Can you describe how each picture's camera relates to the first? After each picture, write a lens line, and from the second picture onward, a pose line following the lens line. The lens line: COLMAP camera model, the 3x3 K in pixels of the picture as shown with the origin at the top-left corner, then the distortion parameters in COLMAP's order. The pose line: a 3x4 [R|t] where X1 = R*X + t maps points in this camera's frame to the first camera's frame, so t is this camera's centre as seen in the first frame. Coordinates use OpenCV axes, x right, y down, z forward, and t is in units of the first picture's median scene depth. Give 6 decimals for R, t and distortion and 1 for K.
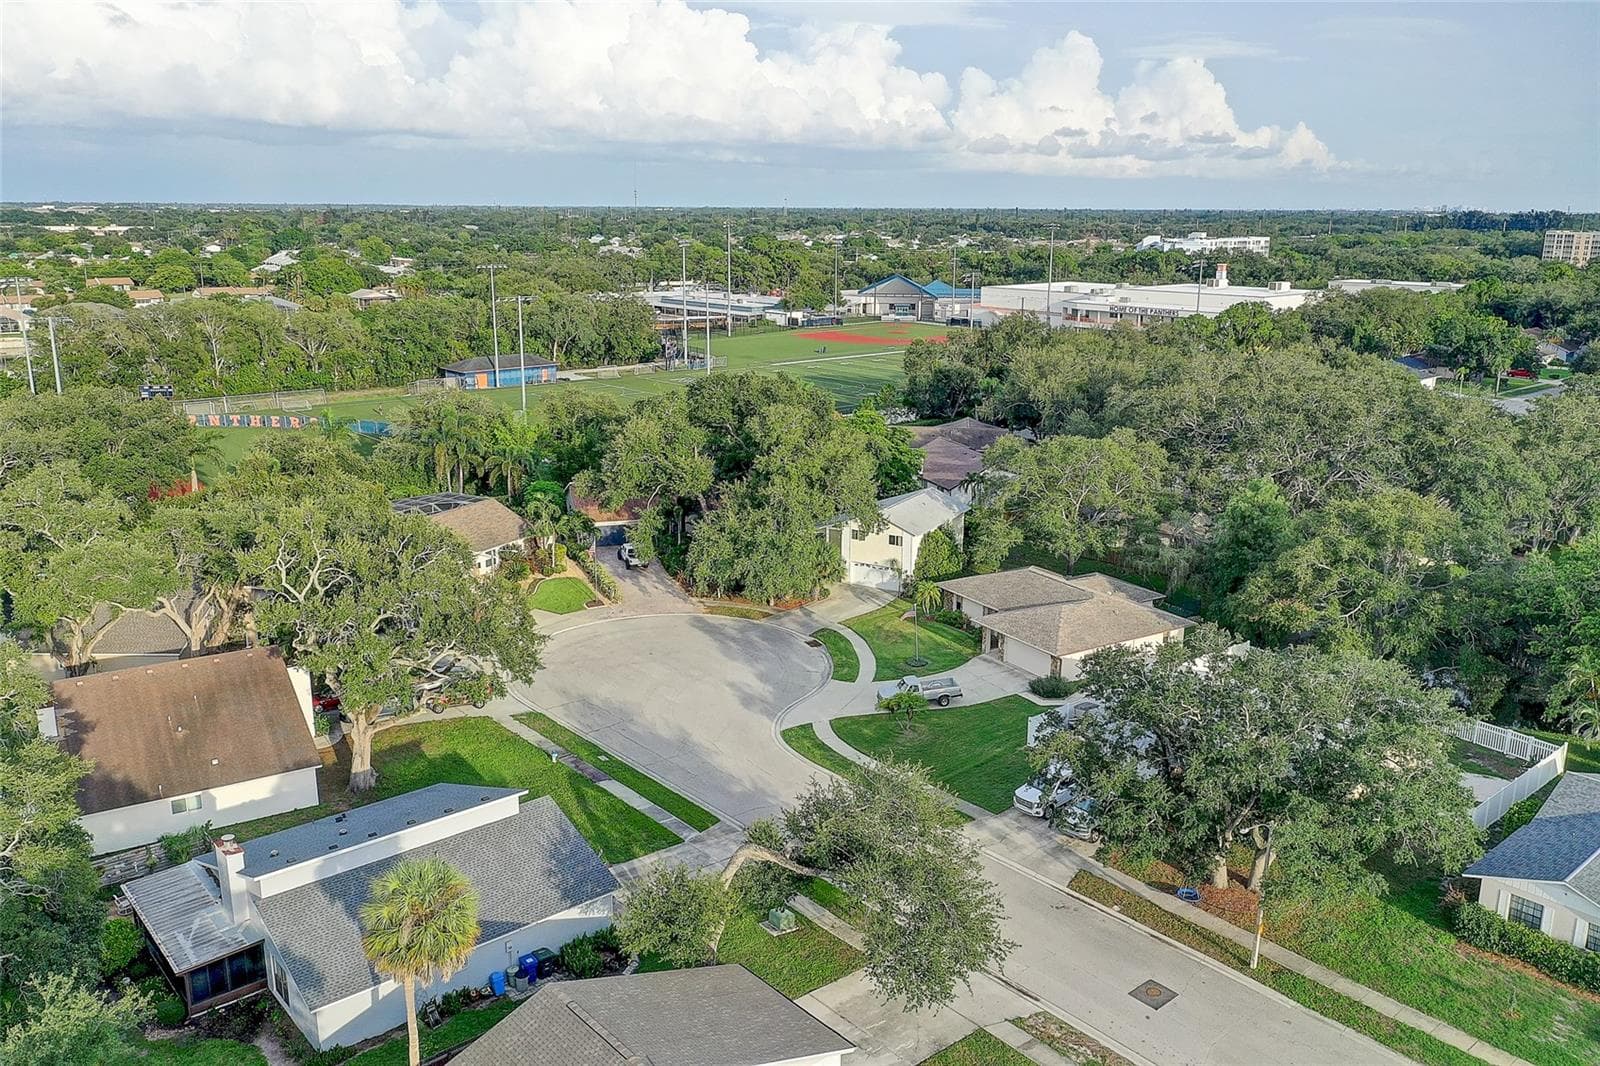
lens RADIAL K [[1263.0, 0, 800.0], [0, 1263.0, 533.0], [0, 0, 1]] dist [0.006087, -0.003487]
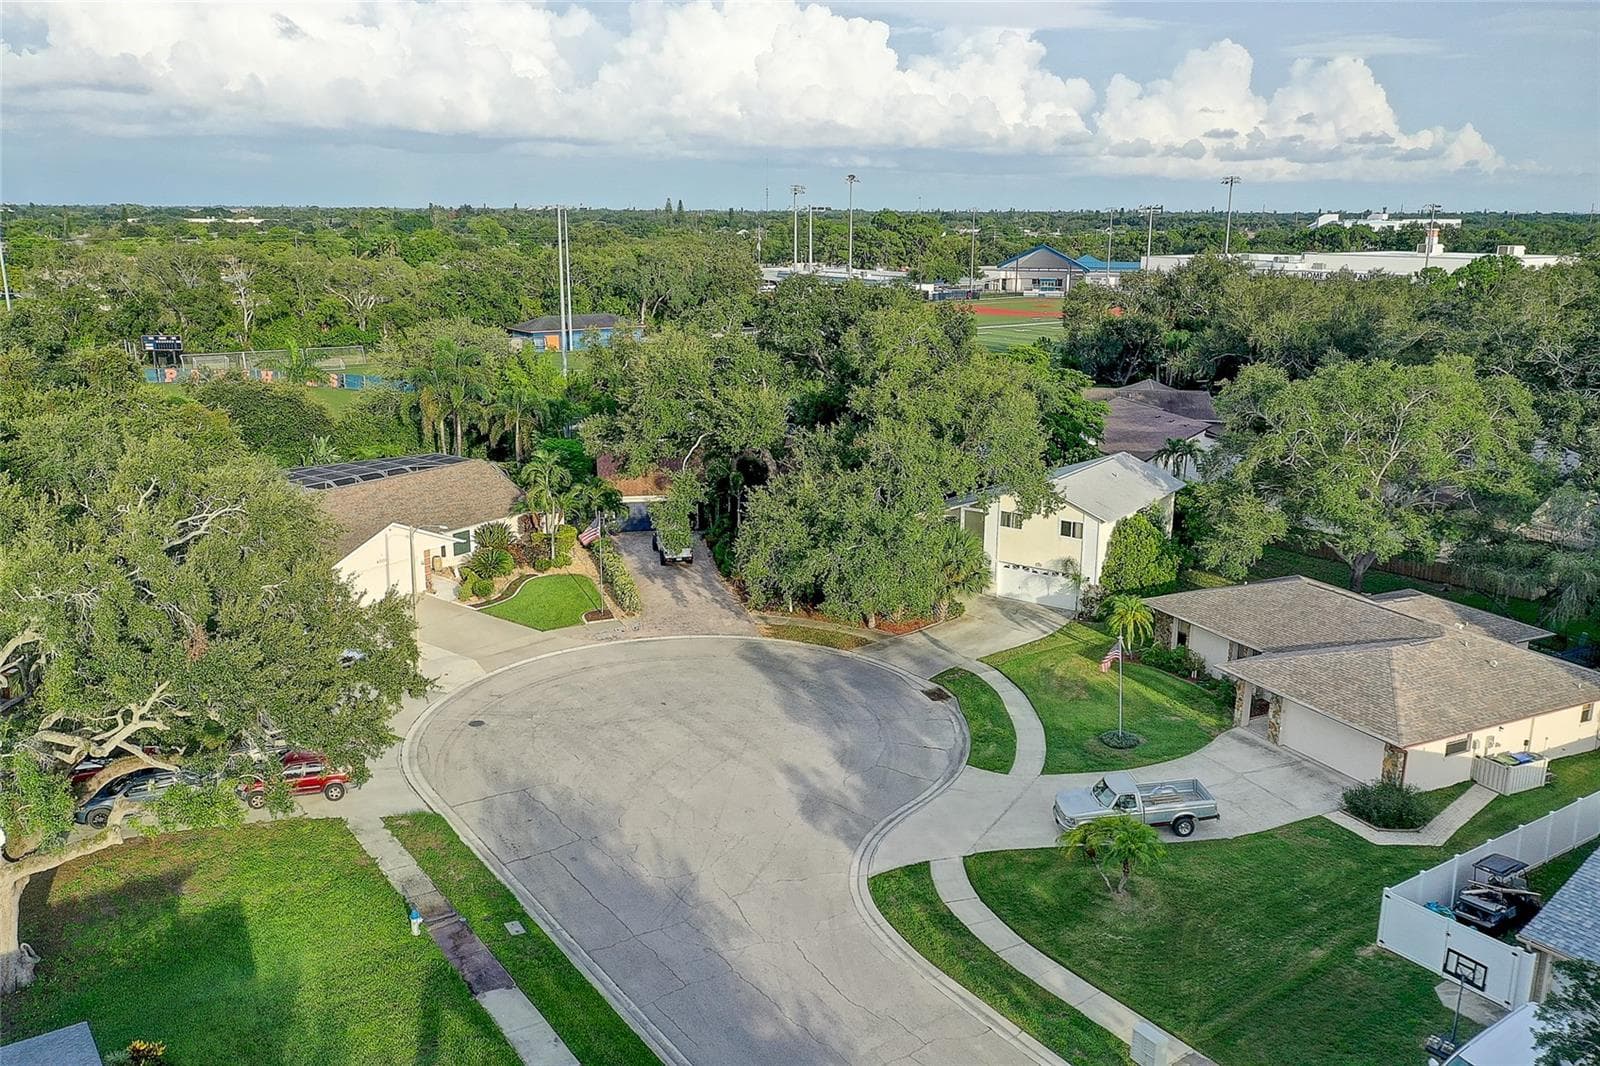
lens RADIAL K [[1257.4, 0, 800.0], [0, 1257.4, 533.0], [0, 0, 1]] dist [0.008106, 0.000395]
pose [[0.994653, 0.023909, -0.100465, 0.004034], [-0.024381, 0.999697, -0.003471, 0.013260], [0.100352, 0.005902, 0.994935, 0.367076]]
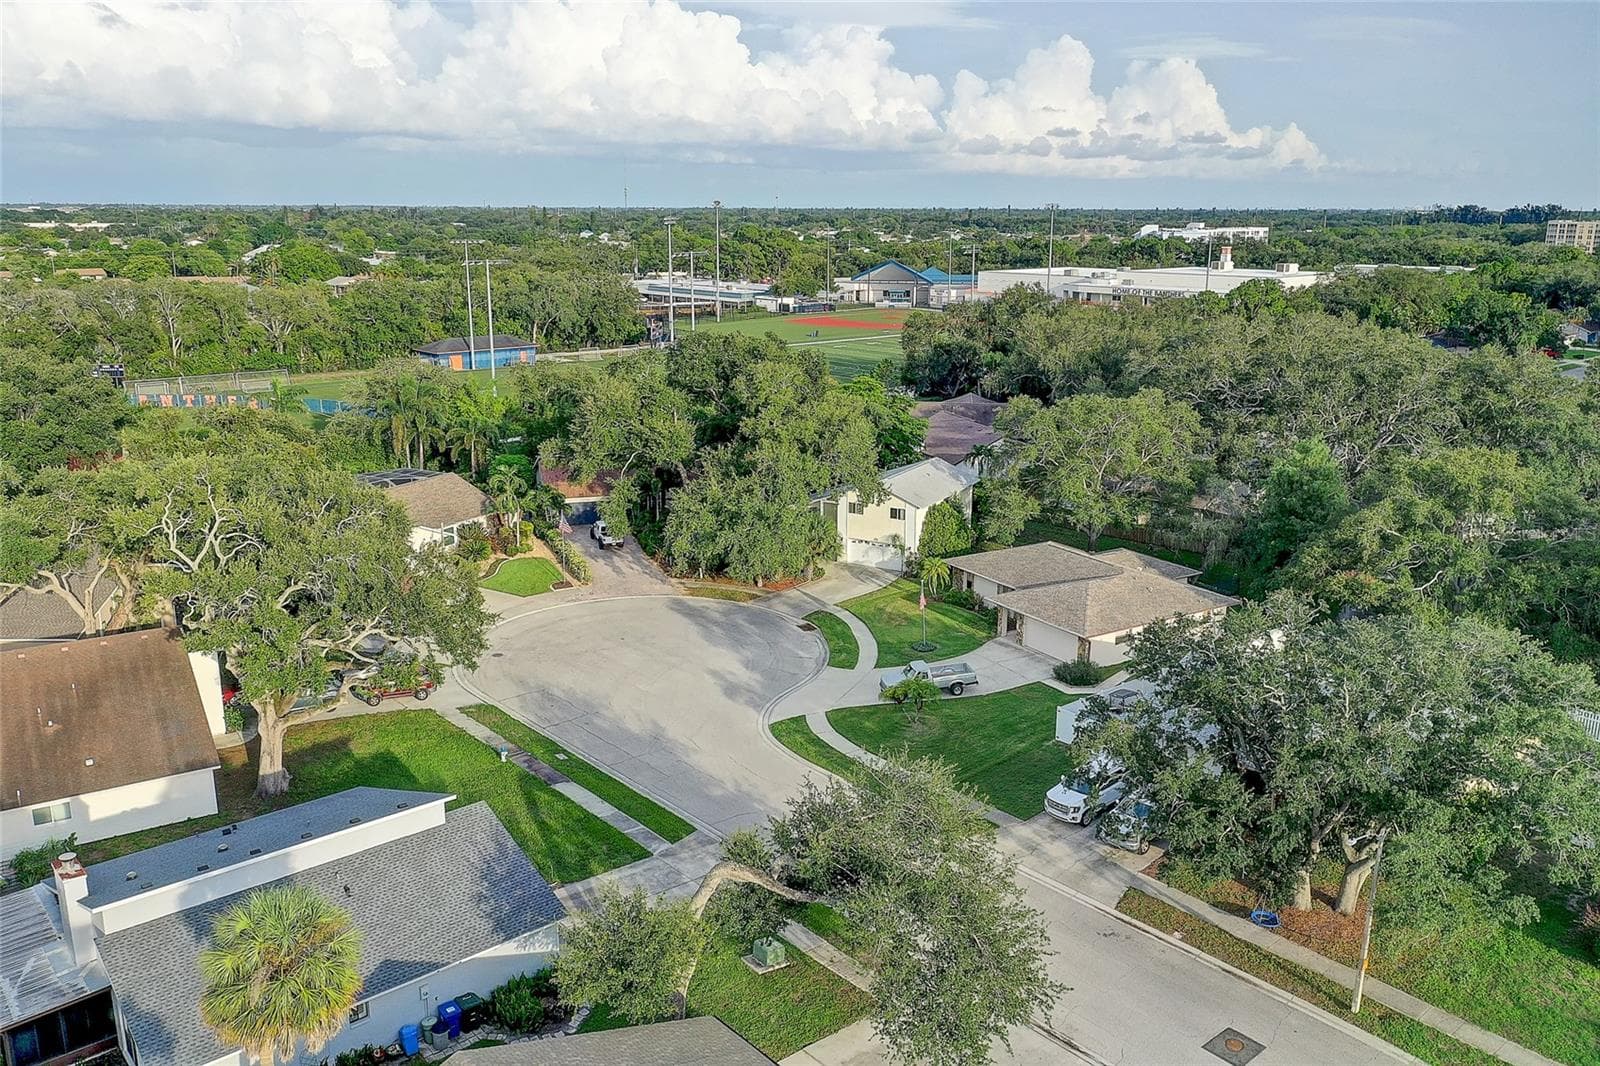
lens RADIAL K [[1263.0, 0, 800.0], [0, 1263.0, 533.0], [0, 0, 1]] dist [0.006087, -0.003487]
pose [[0.999977, -0.003631, 0.005796, 0.000972], [0.003639, 0.999992, -0.001387, 0.020659], [-0.005791, 0.001408, 0.999982, 0.103538]]
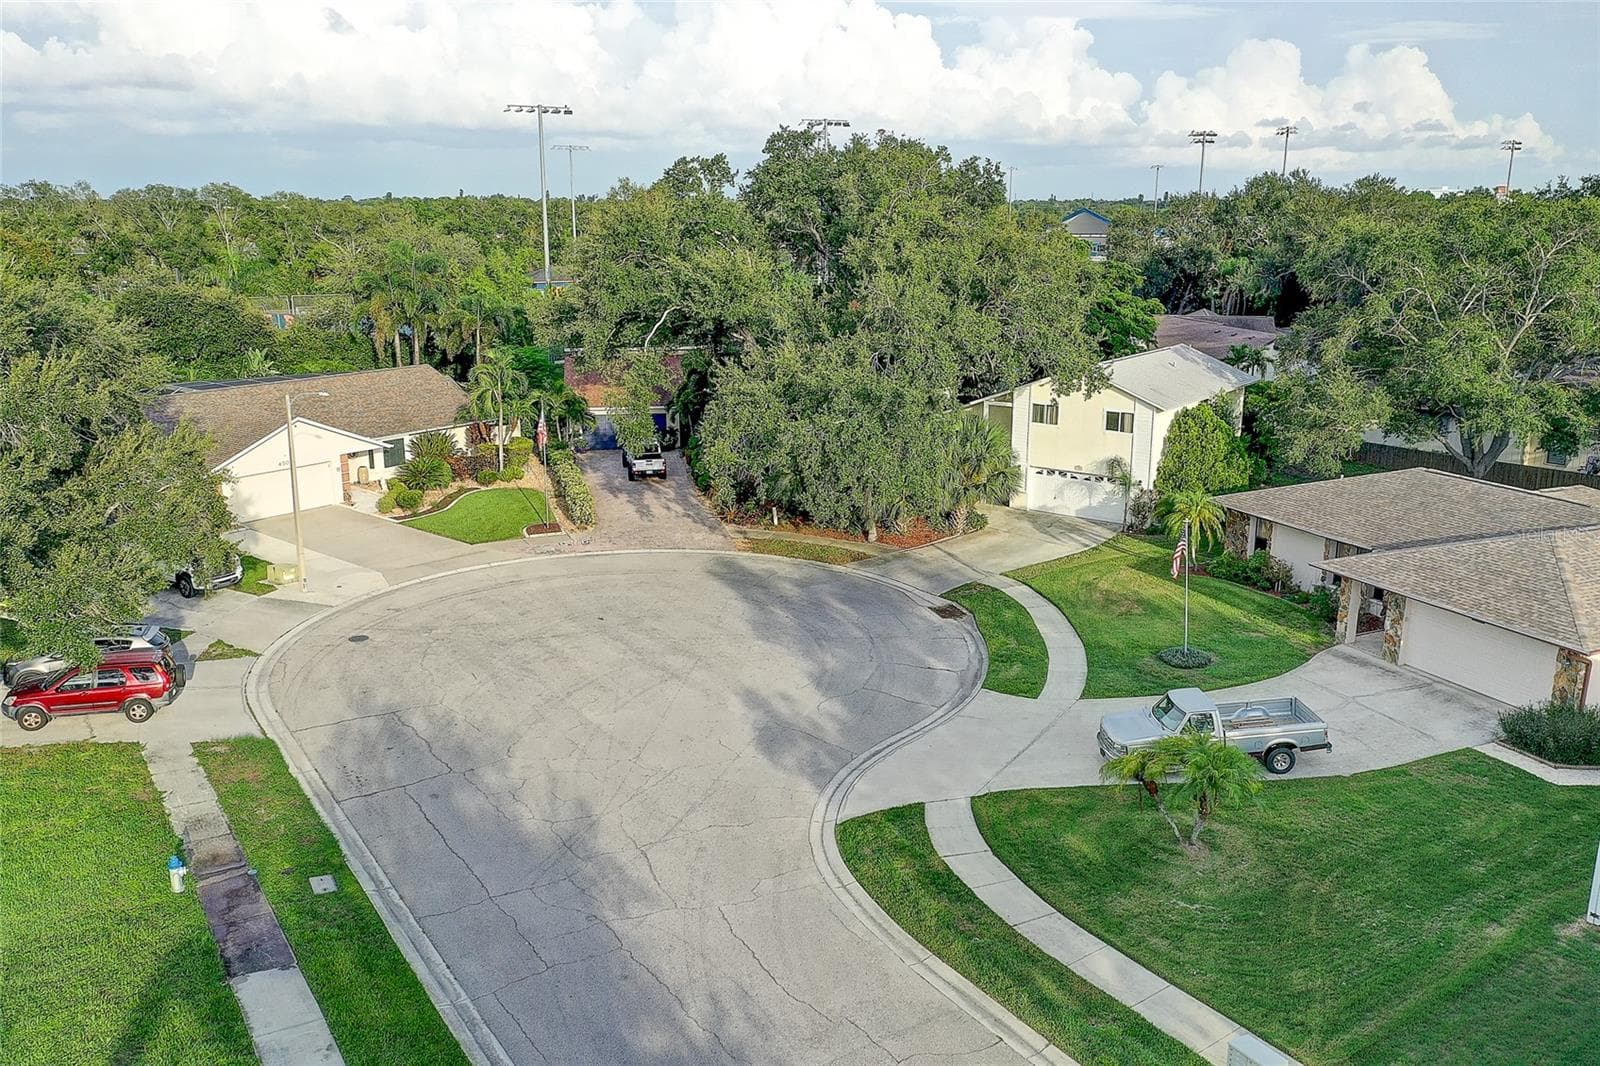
lens RADIAL K [[1263.0, 0, 800.0], [0, 1263.0, 533.0], [0, 0, 1]] dist [0.006087, -0.003487]
pose [[0.991085, 0.026209, -0.130626, 0.015536], [-0.026528, 0.999648, -0.000698, 0.055056], [0.130562, 0.004157, 0.991431, 0.481349]]
